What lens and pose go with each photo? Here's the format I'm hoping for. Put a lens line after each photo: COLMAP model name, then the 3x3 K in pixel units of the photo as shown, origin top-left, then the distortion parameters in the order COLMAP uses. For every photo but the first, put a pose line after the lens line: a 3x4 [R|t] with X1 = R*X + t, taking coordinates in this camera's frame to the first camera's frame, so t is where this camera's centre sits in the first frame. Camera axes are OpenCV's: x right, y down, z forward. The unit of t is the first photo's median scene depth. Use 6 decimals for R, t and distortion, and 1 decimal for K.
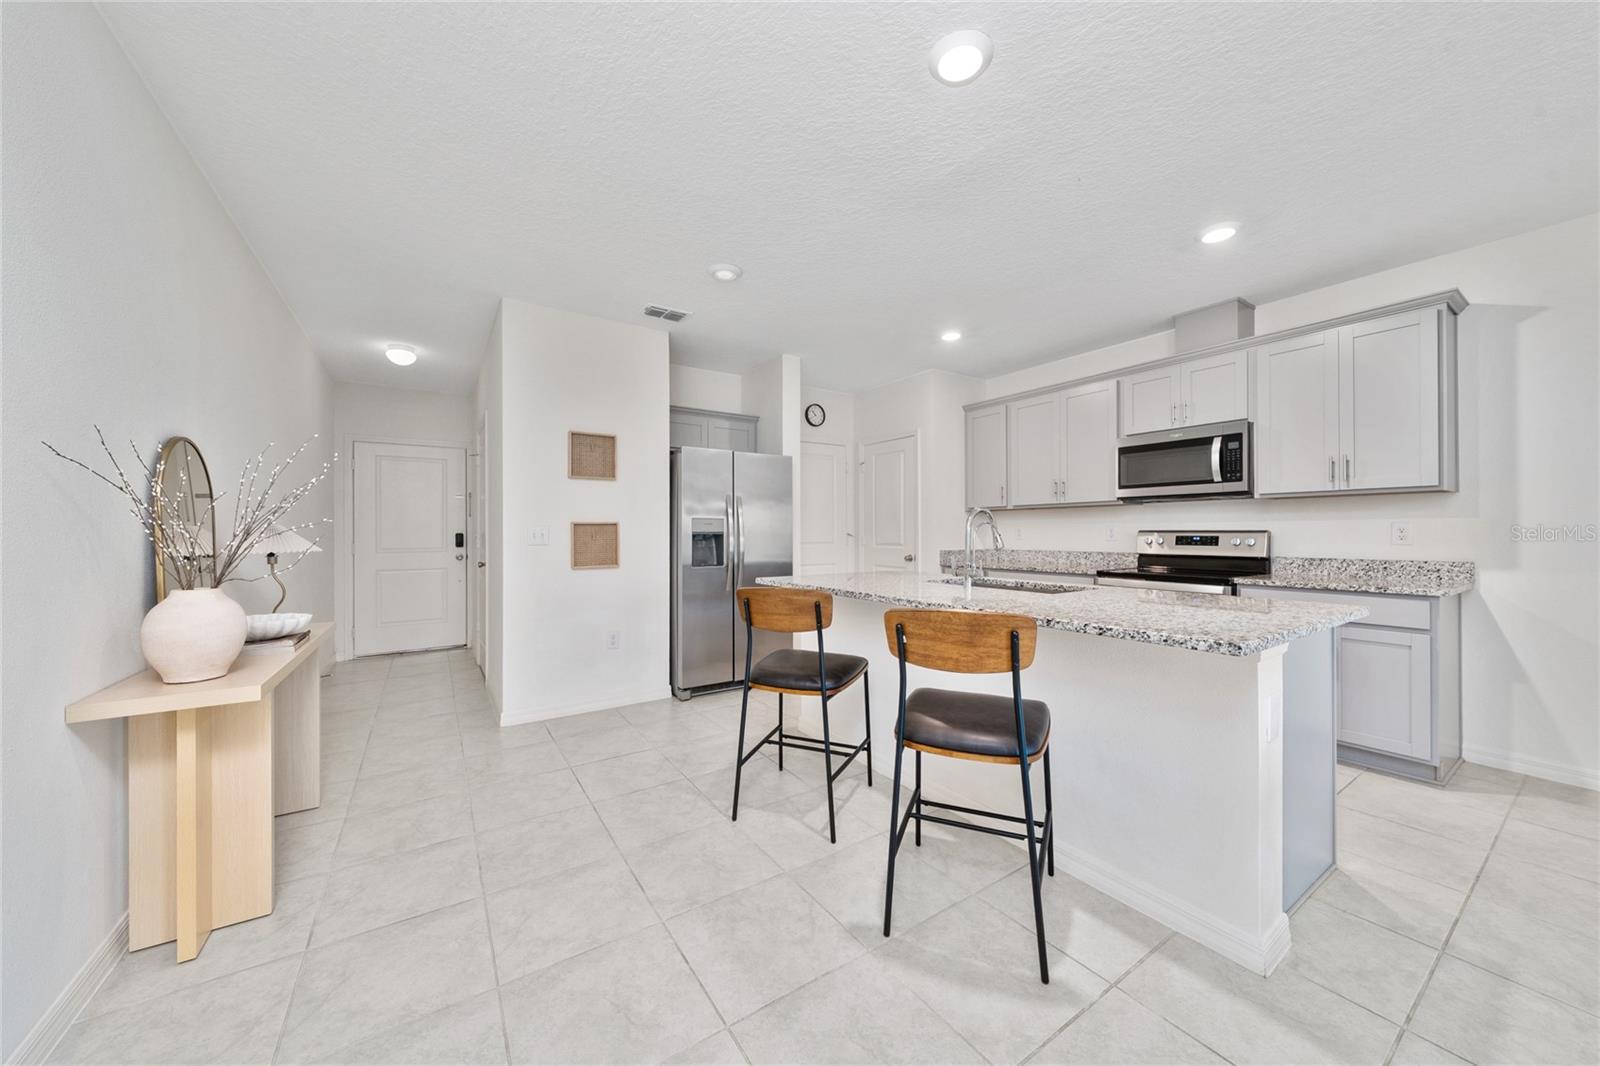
lens RADIAL K [[558.5, 0, 798.0], [0, 558.5, 528.0], [0, 0, 1]] dist [-0.000559, 0.000119]
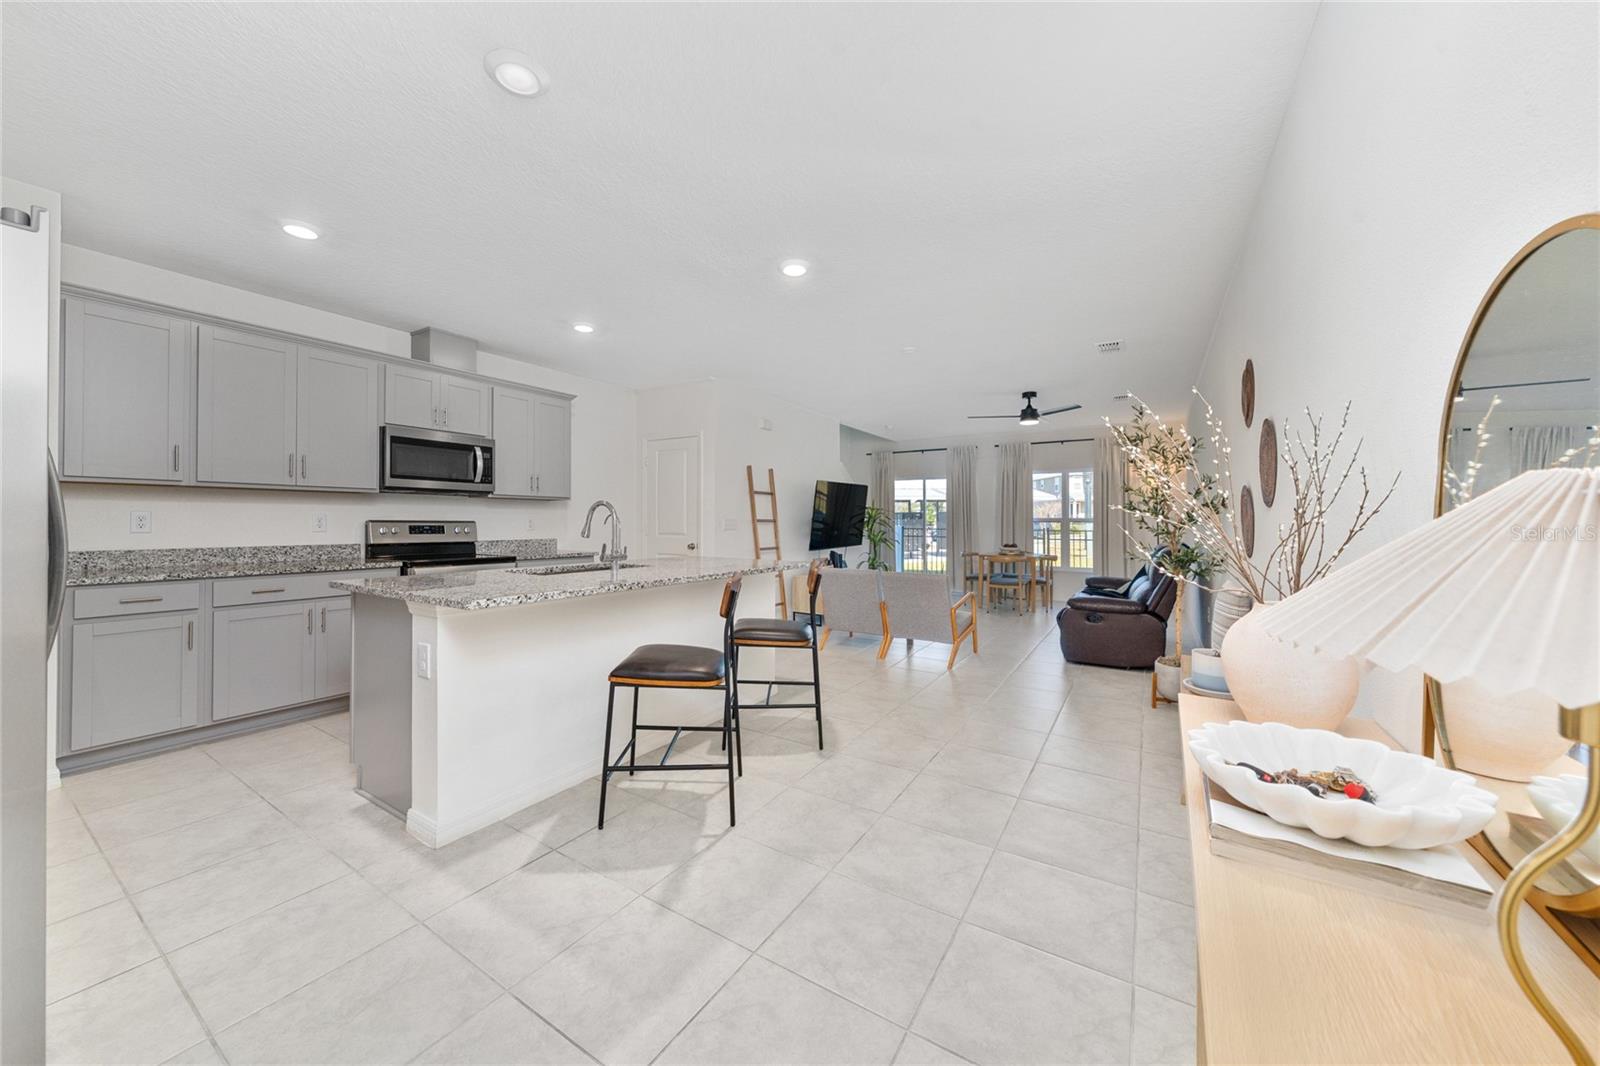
lens RADIAL K [[572.0, 0, 779.2], [0, 572.0, 519.7], [0, 0, 1]] dist [0.000337, 0.000078]
pose [[-0.397931, 0.004579, 0.917404, -0.695789], [-0.009468, 0.999914, -0.009098, 0.006505], [-0.917366, -0.012307, -0.397854, 0.881596]]
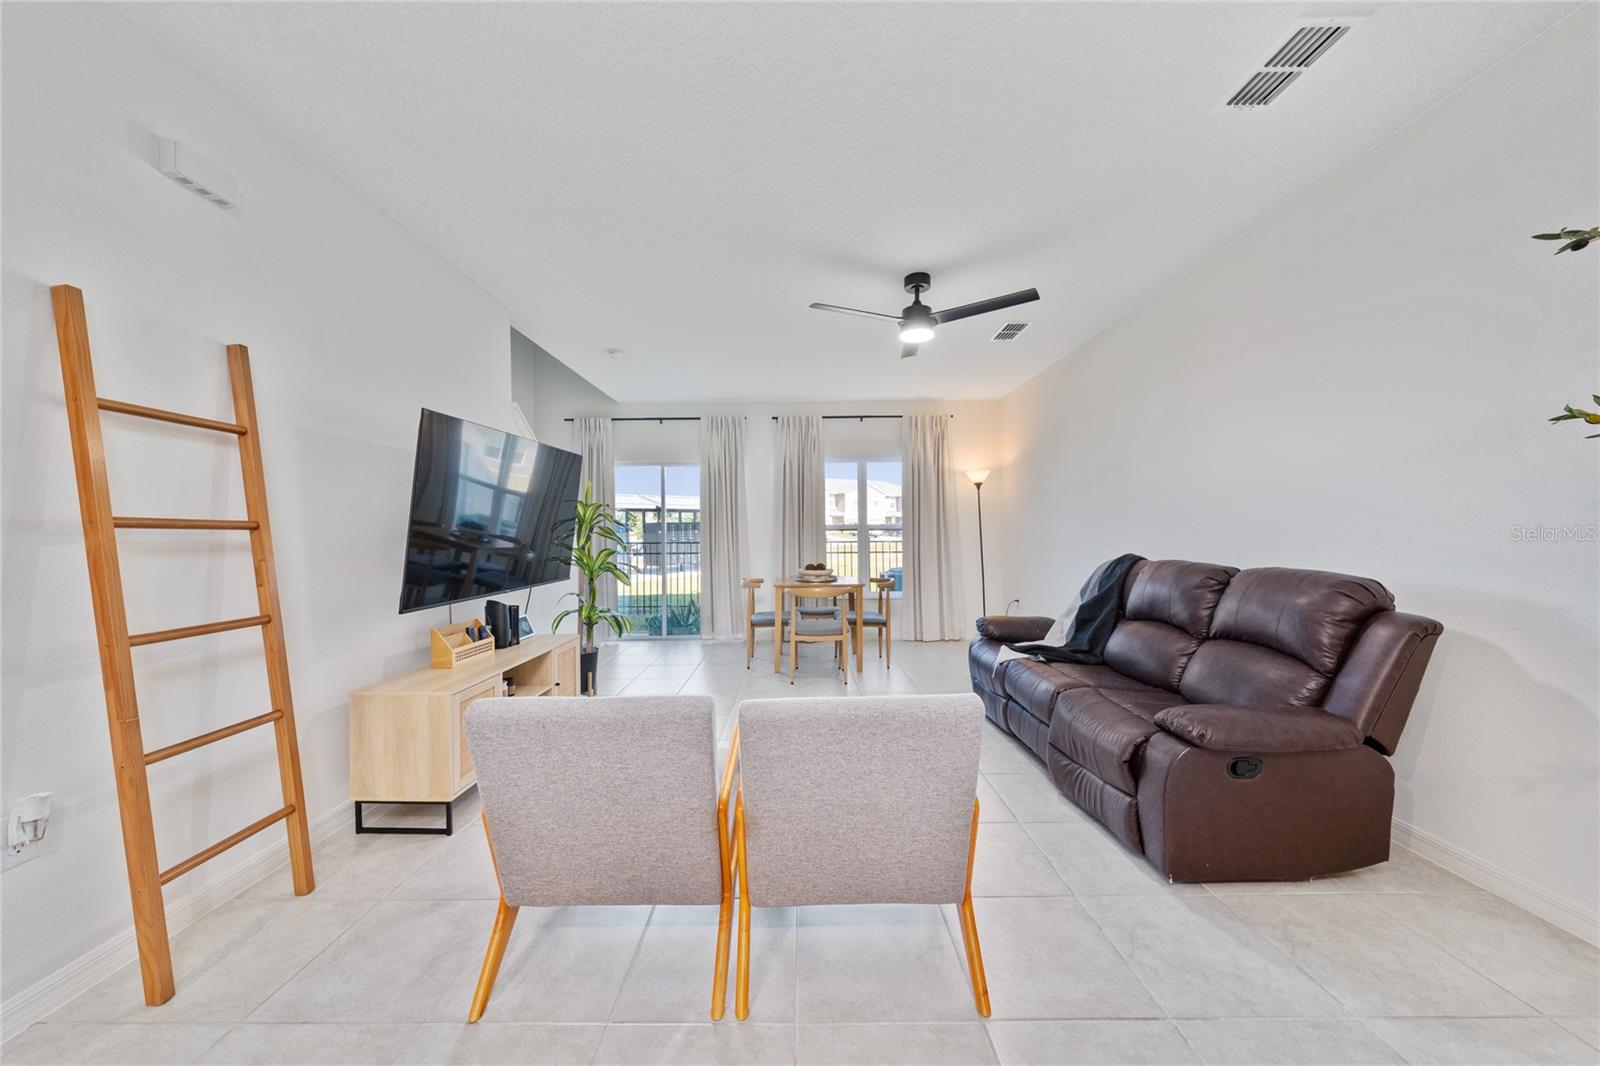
lens RADIAL K [[544.7, 0, 806.9], [0, 544.7, 527.2], [0, 0, 1]] dist [-0.018098, 0.000029]
pose [[-0.840192, 0.020506, 0.541901, 0.325165], [0.010989, 0.999723, -0.020792, 0.011409], [-0.542178, -0.011514, -0.840185, 0.285077]]
